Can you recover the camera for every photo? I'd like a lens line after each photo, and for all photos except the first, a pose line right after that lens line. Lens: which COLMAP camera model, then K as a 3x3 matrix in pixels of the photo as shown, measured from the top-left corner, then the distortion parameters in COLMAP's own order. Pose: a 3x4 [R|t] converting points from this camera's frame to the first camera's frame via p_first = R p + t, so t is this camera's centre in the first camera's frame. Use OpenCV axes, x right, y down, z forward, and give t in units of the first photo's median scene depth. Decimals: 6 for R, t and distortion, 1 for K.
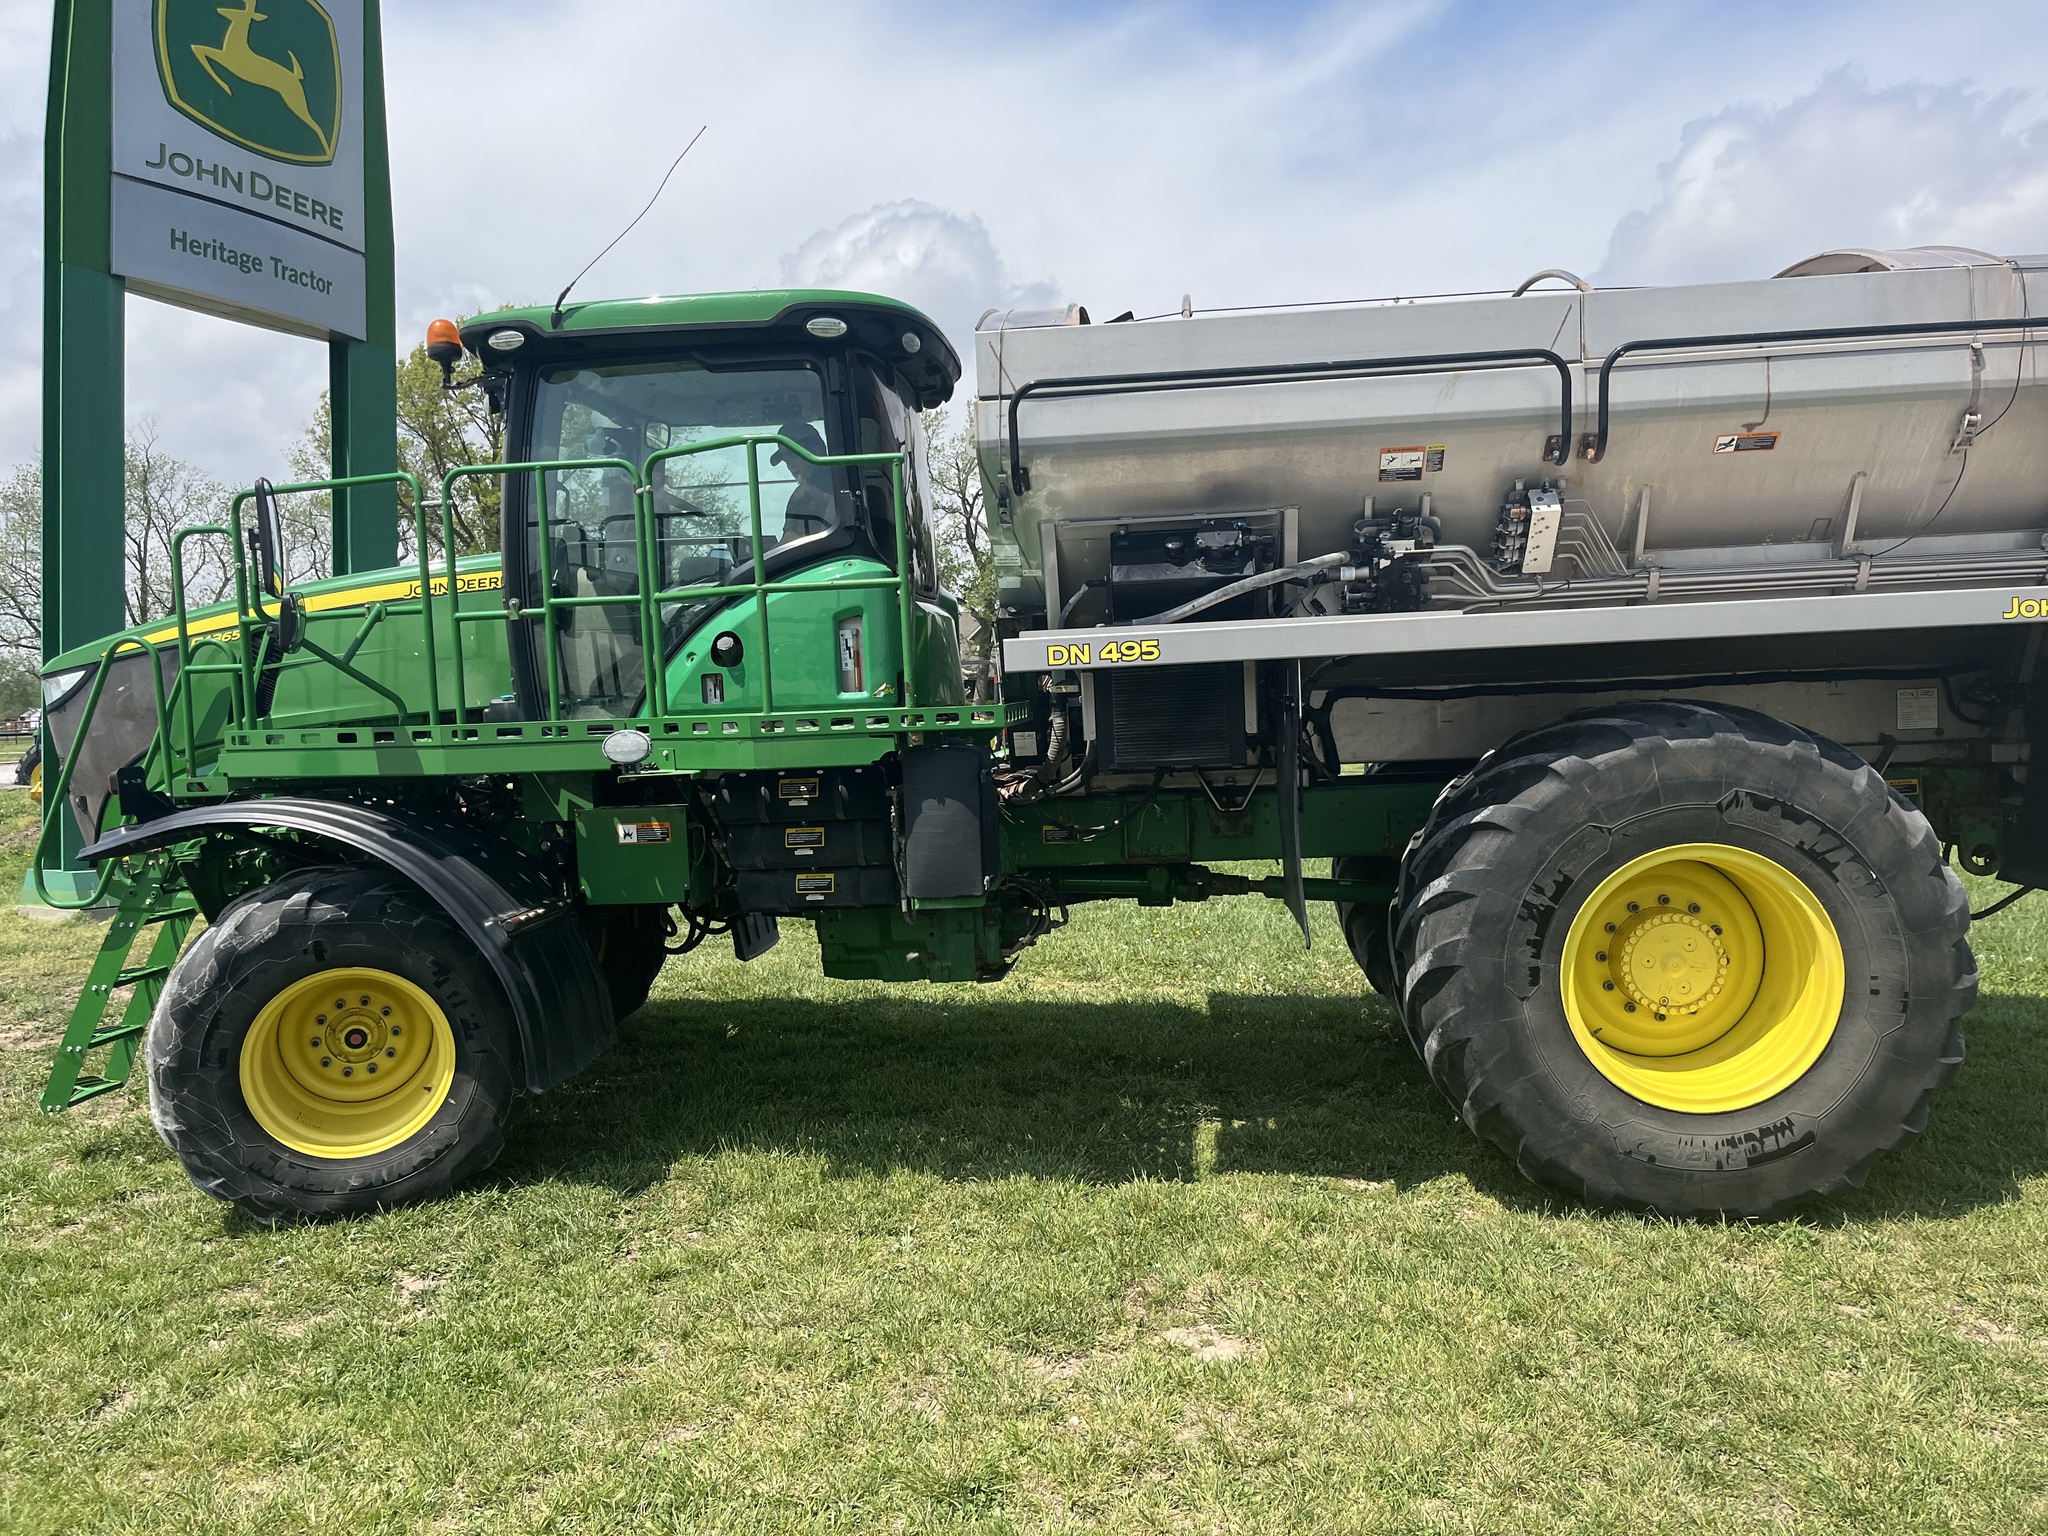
lens RADIAL K [[1543.1, 0, 1040.1], [0, 1543.1, 781.4], [0, 0, 1]] dist [0.061371, -0.078935]
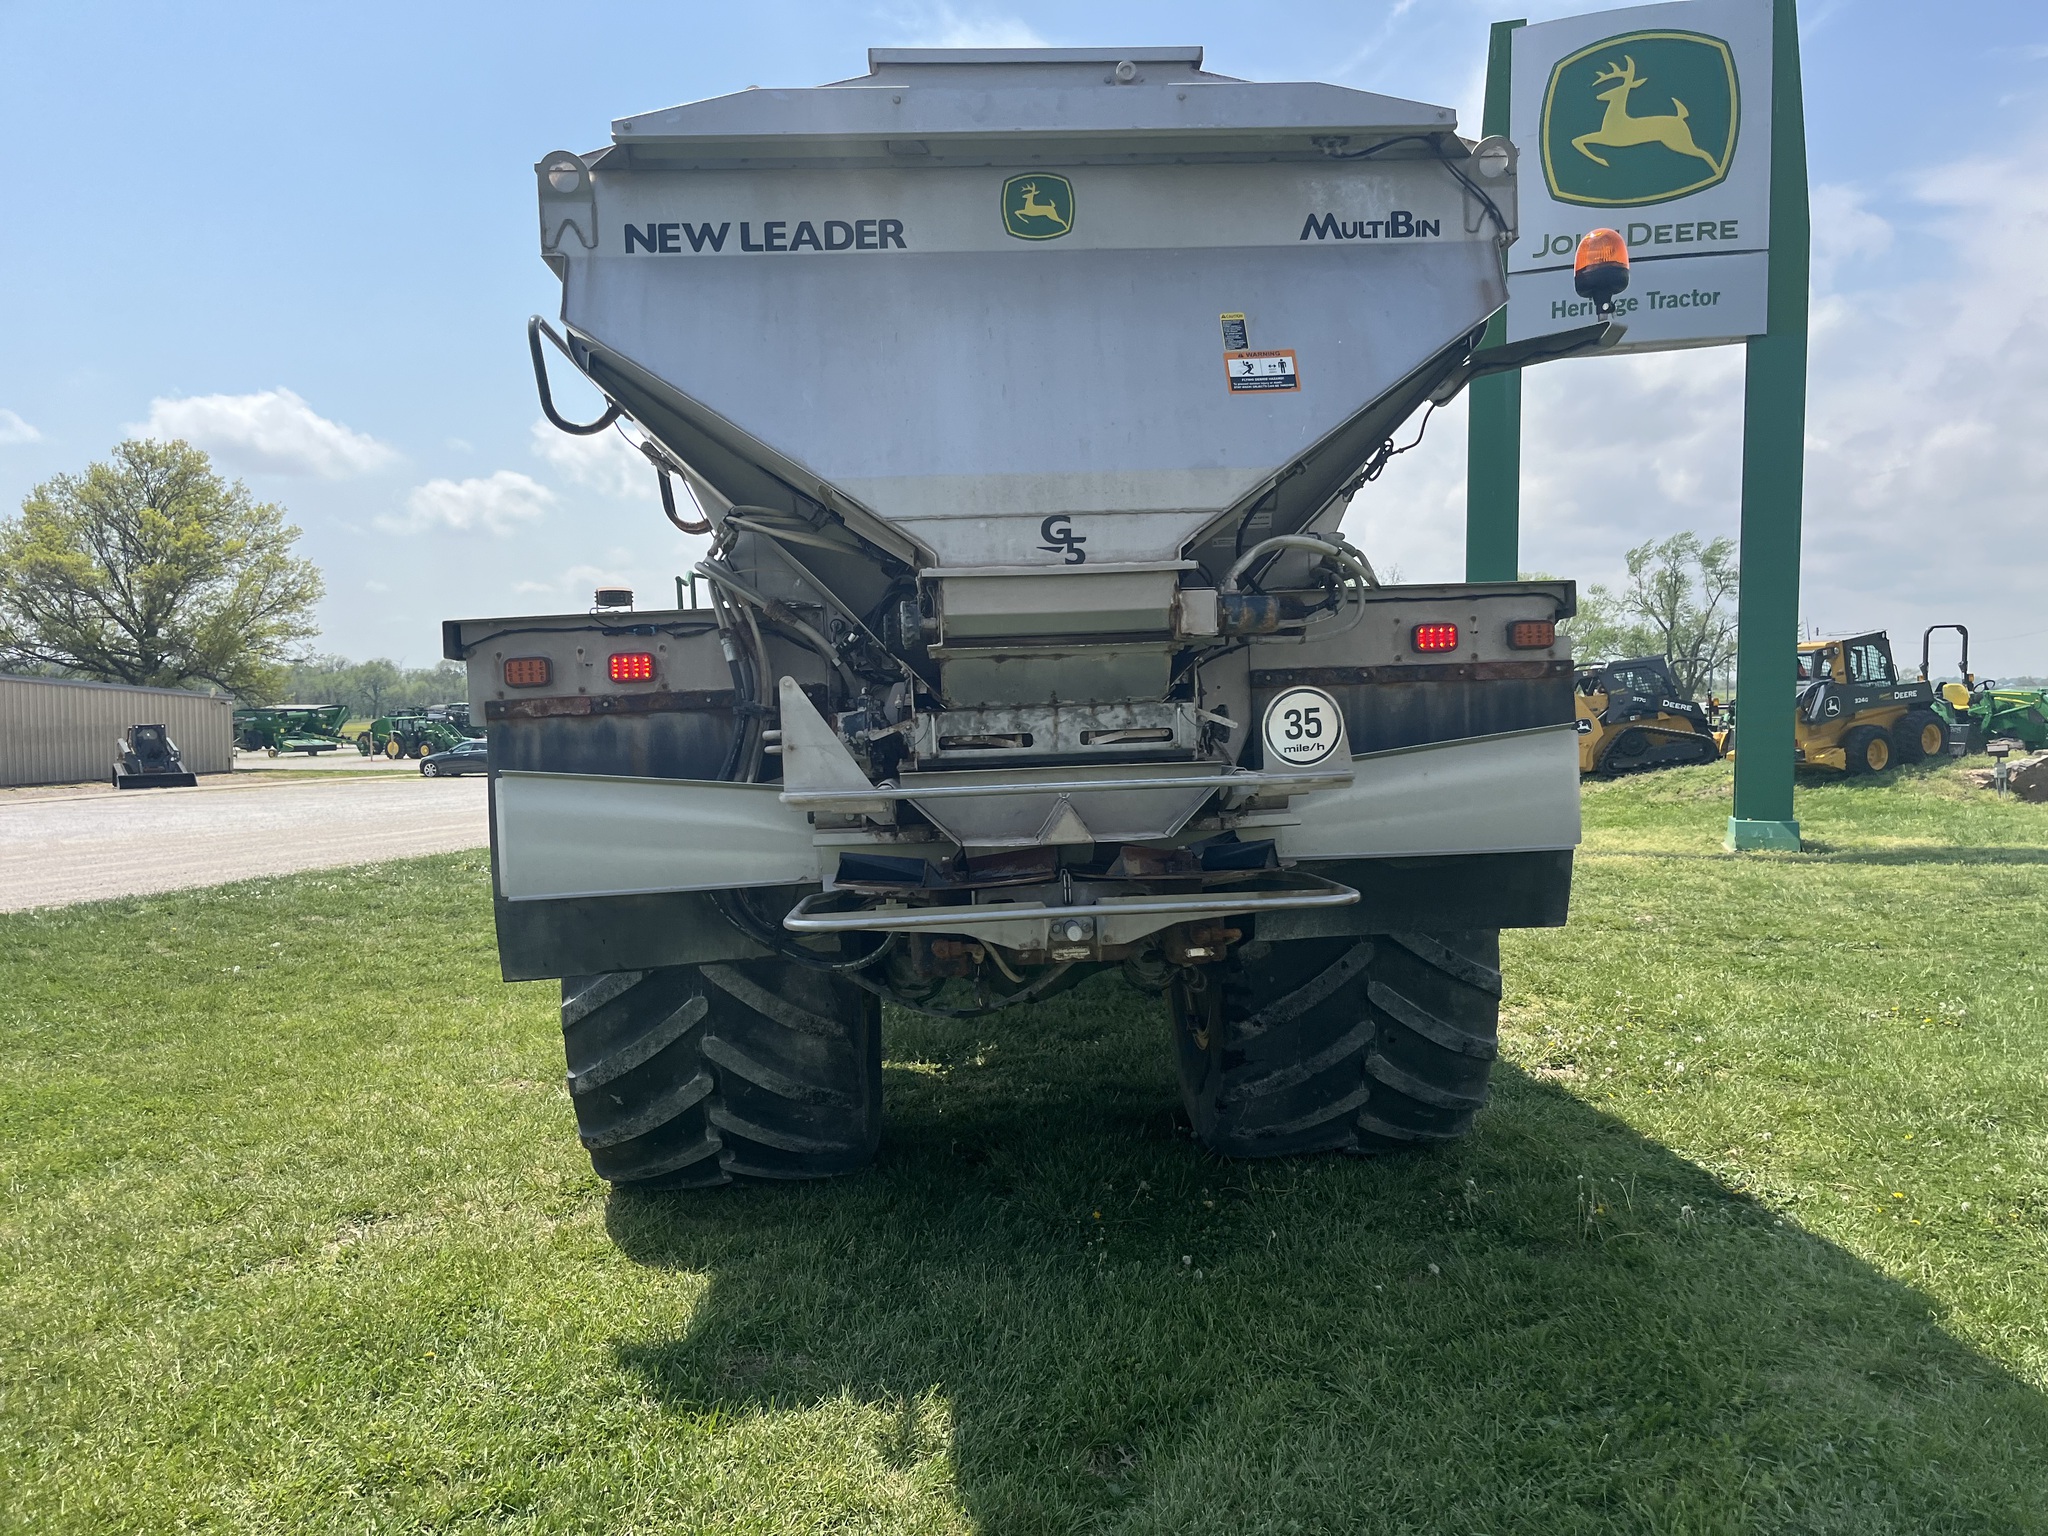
lens RADIAL K [[1543.1, 0, 1047.3], [0, 1543.1, 774.7], [0, 0, 1]] dist [0.061371, -0.078935]
pose [[0.152781, 0.049708, -0.987009, 1.517787], [-0.021684, 0.998662, 0.046938, -0.076578], [0.988022, 0.014231, 0.153655, 1.046326]]
